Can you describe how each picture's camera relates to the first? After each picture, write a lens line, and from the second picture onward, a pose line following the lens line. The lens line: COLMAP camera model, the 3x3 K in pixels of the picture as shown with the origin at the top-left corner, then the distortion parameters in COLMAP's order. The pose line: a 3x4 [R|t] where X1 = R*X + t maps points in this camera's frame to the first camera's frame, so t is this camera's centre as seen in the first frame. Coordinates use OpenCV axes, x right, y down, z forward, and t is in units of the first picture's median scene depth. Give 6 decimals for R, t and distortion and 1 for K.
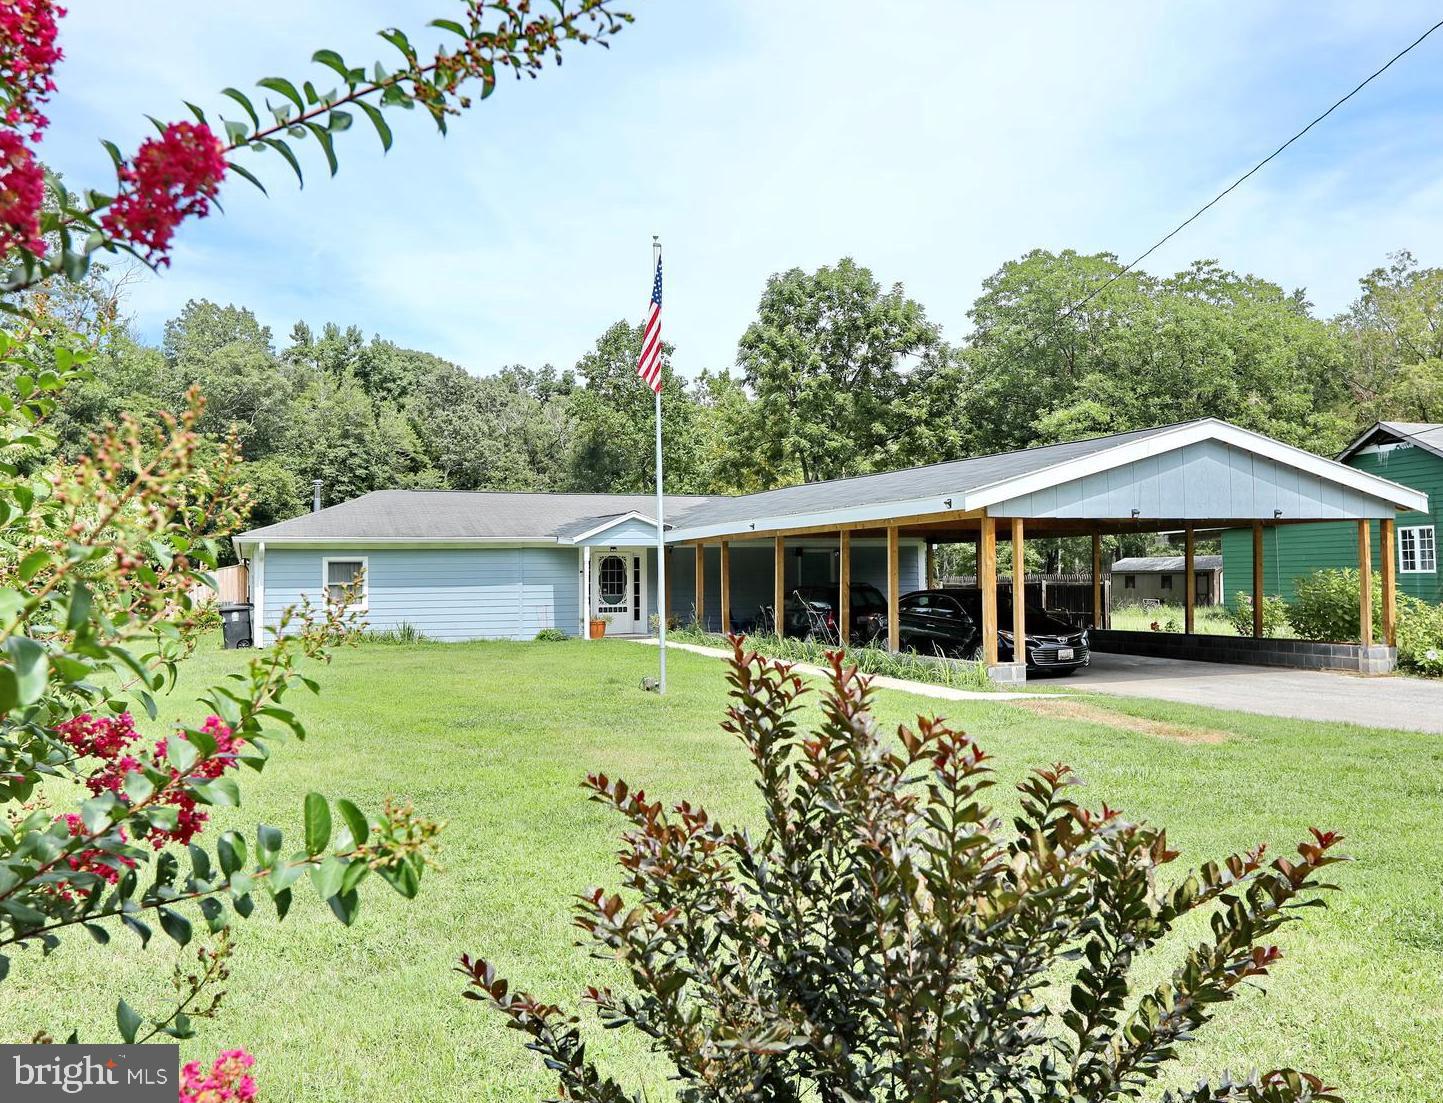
lens RADIAL K [[1307.6, 0, 721.5], [0, 1307.6, 551.5], [0, 0, 1]] dist [-0.049757, 0.012776]
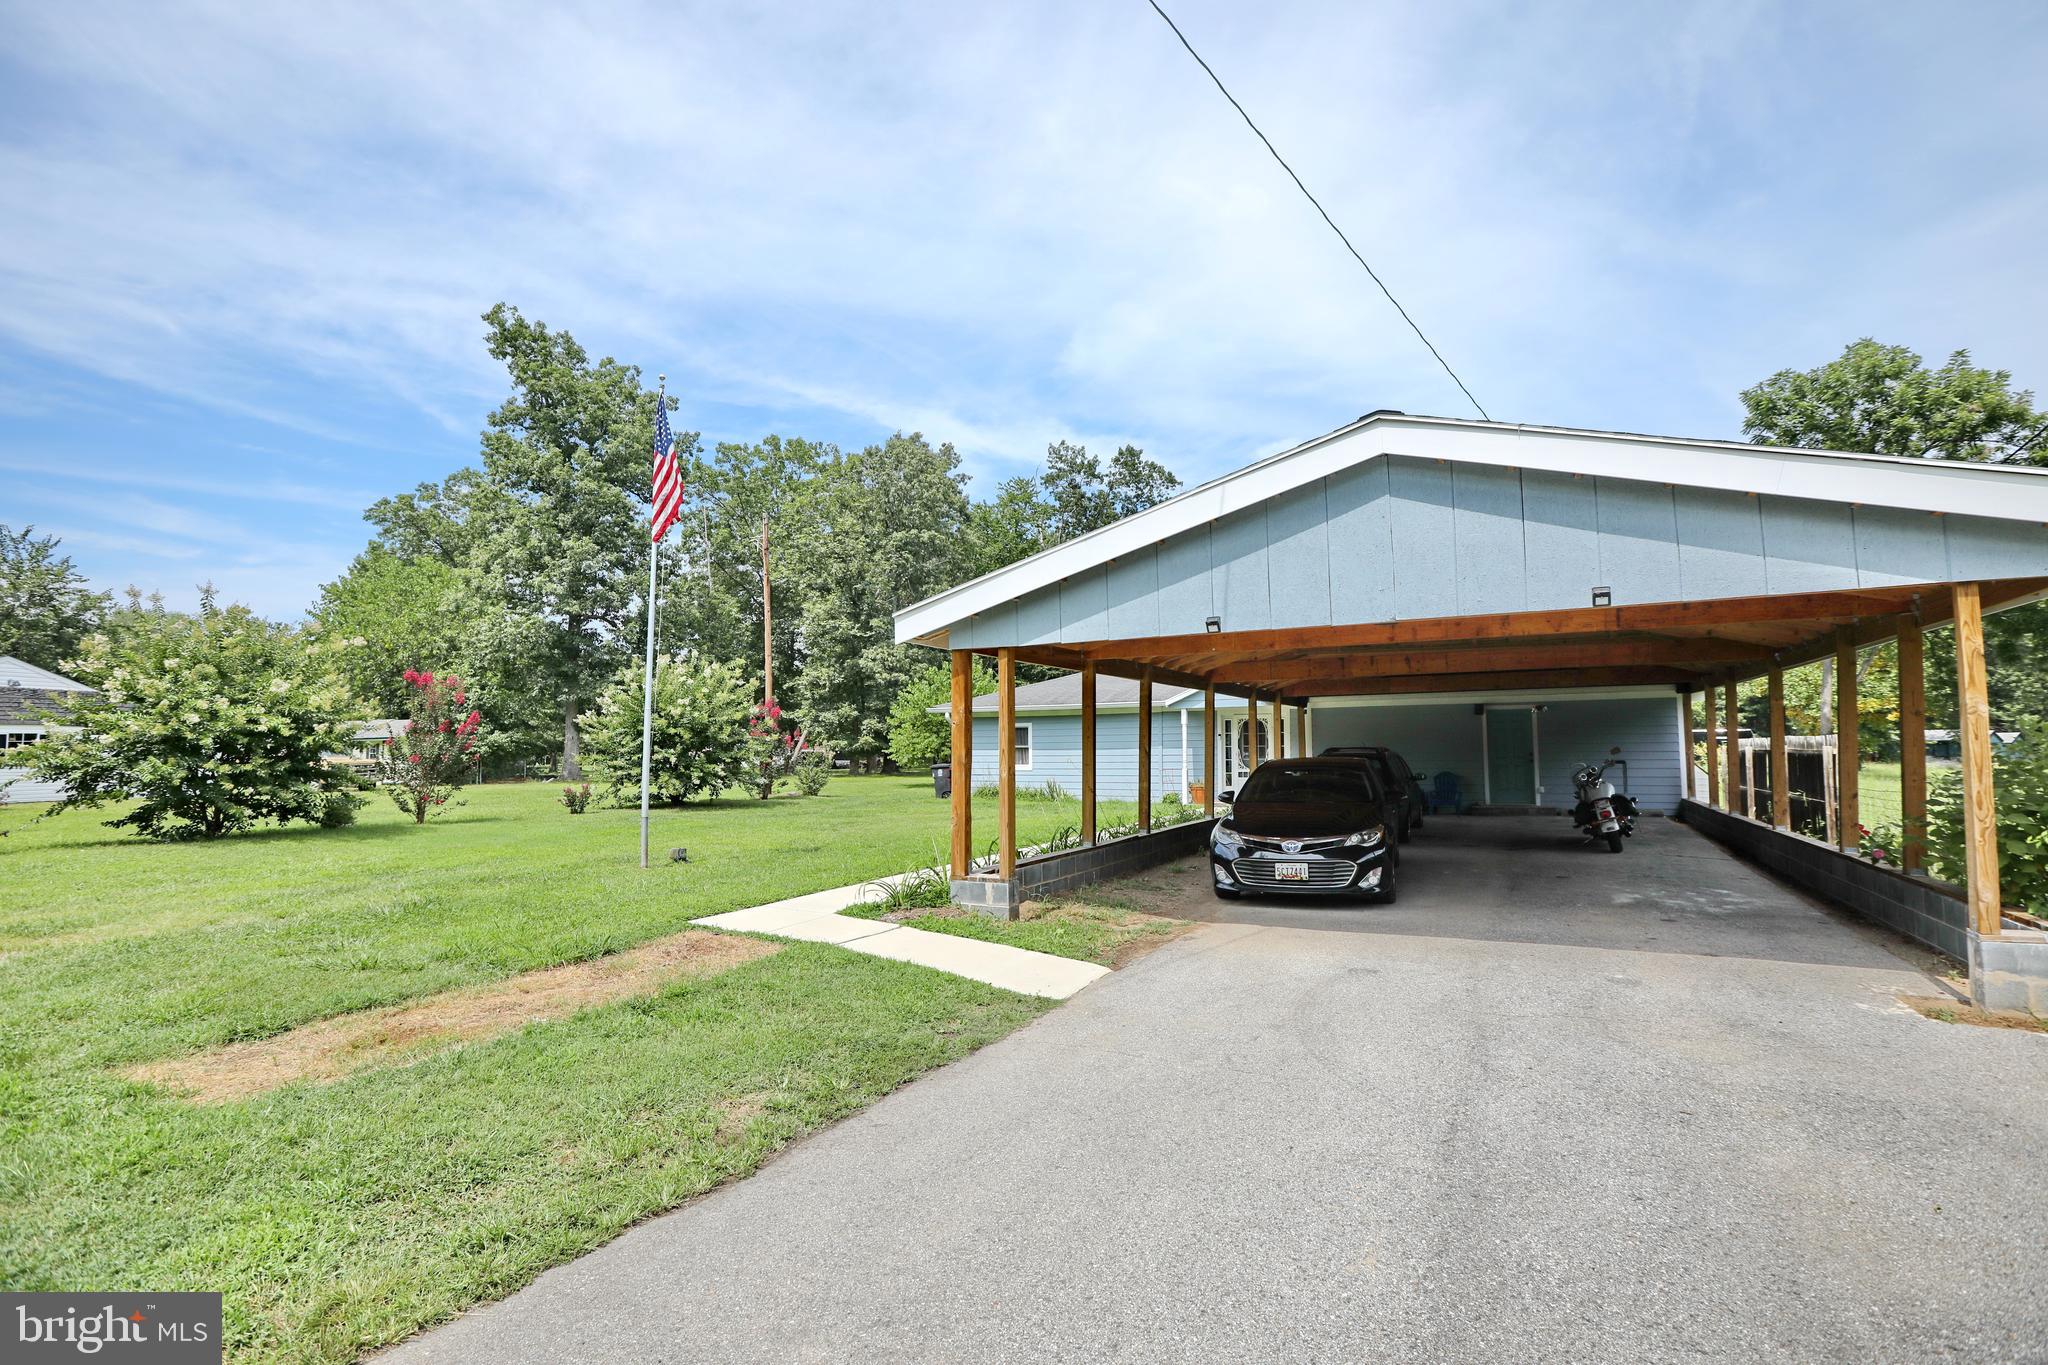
lens RADIAL K [[976.2, 0, 1024.6], [0, 976.2, 703.3], [0, 0, 1]] dist [-0.057938, 0.023516]
pose [[0.644969, -0.028933, -0.763661, 0.214512], [0.014983, 0.999570, -0.025217, 0.004729], [0.764062, 0.004822, 0.645125, 0.252413]]
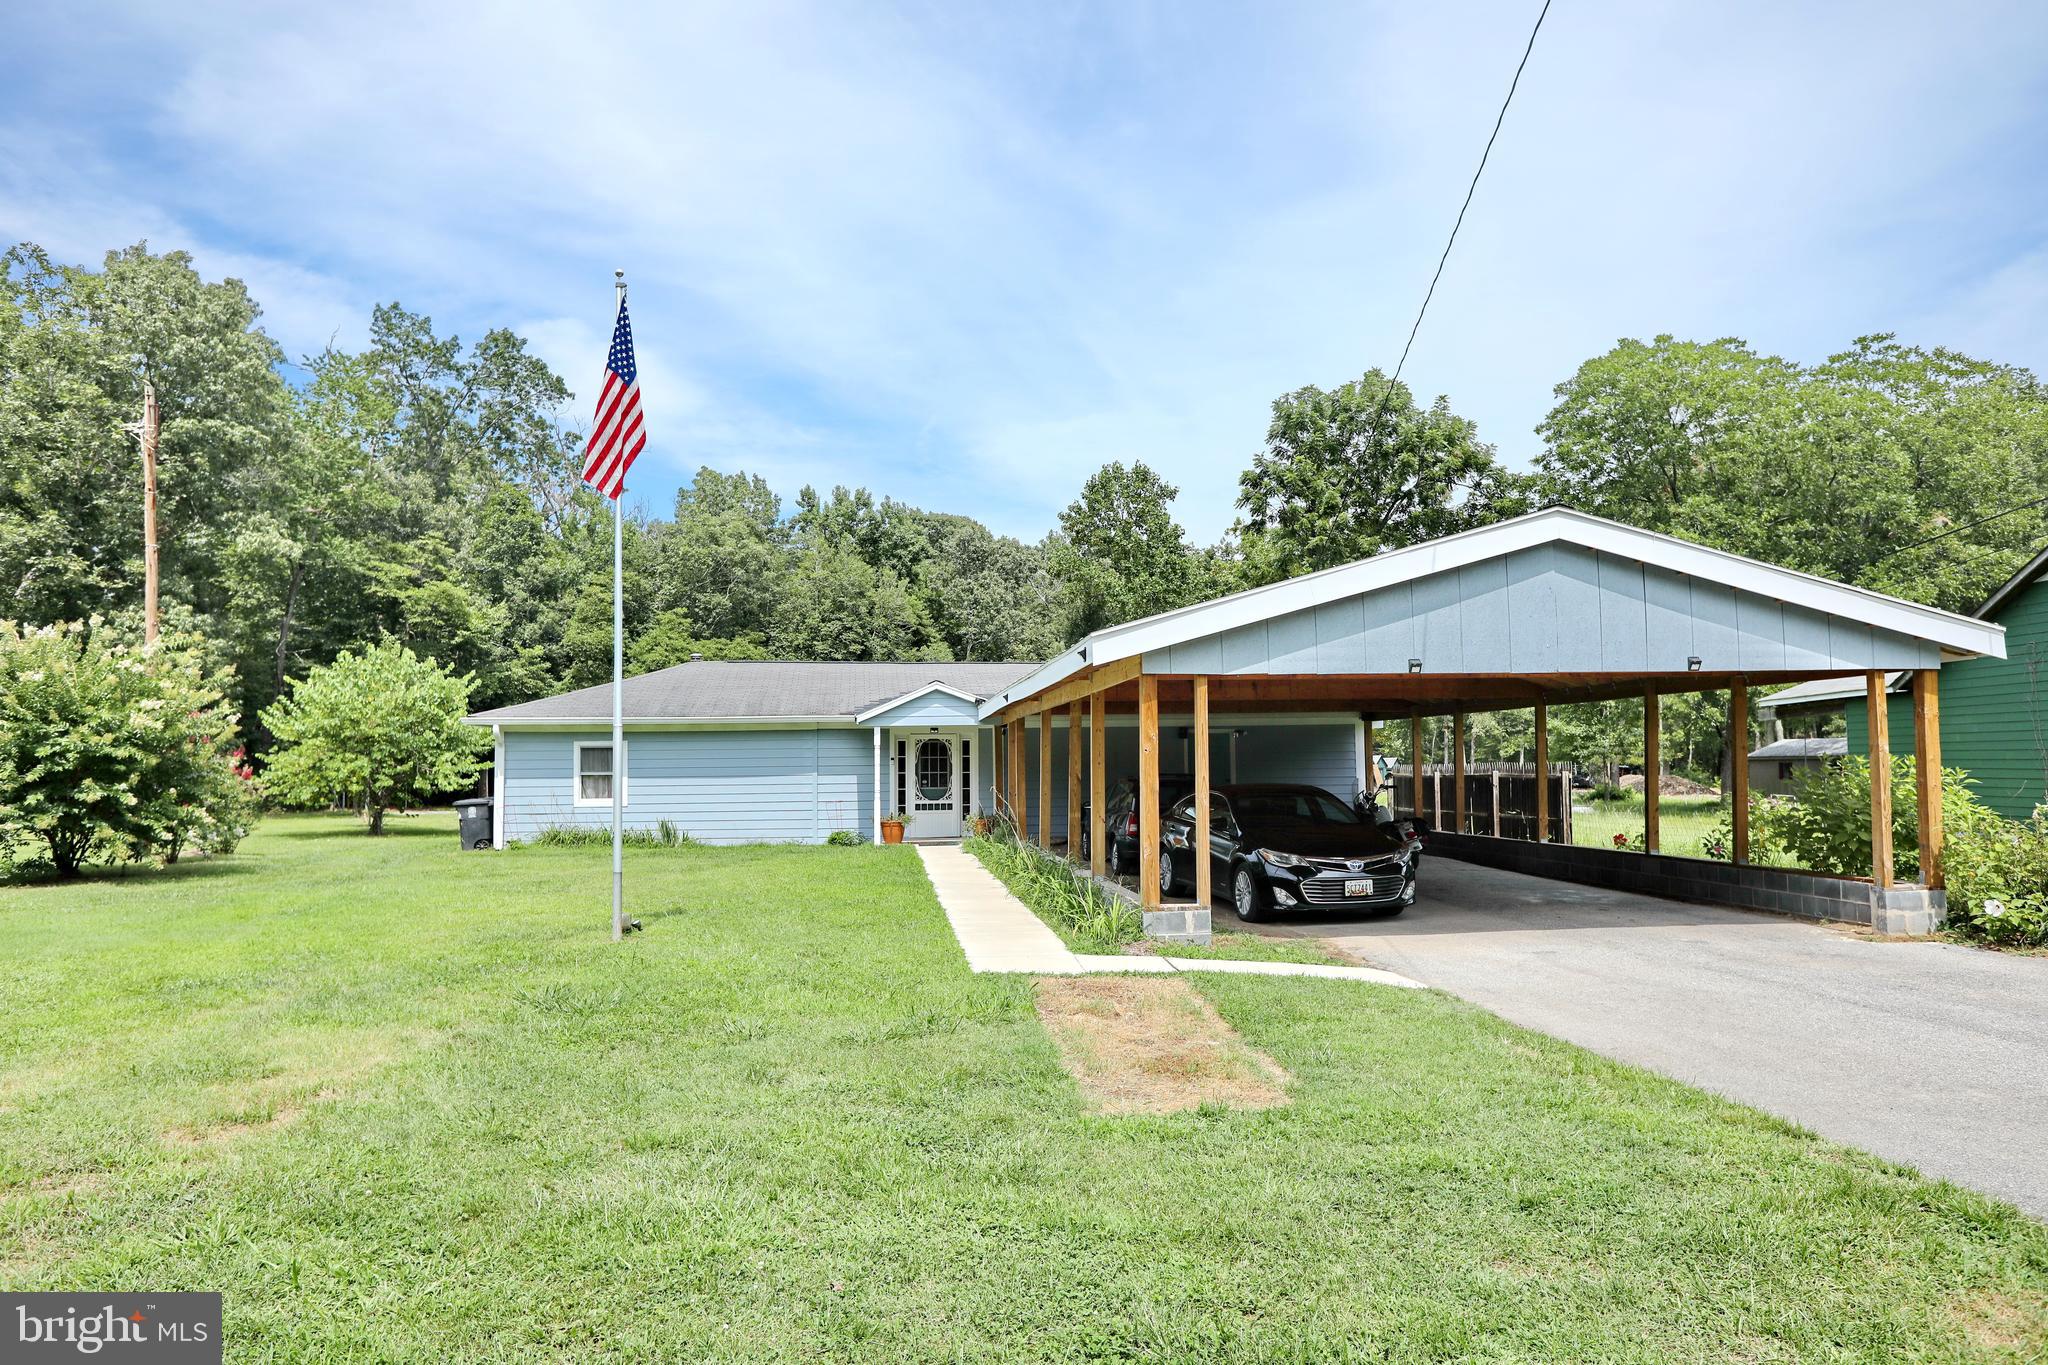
lens RADIAL K [[1408.2, 0, 1023.7], [0, 1408.2, 722.9], [0, 0, 1]] dist [-0.038637, 0.058562]
pose [[0.966665, -0.006824, -0.255954, 0.115177], [0.004534, 0.999944, -0.009533, 0.001210], [0.256005, 0.008054, 0.966642, 0.115114]]
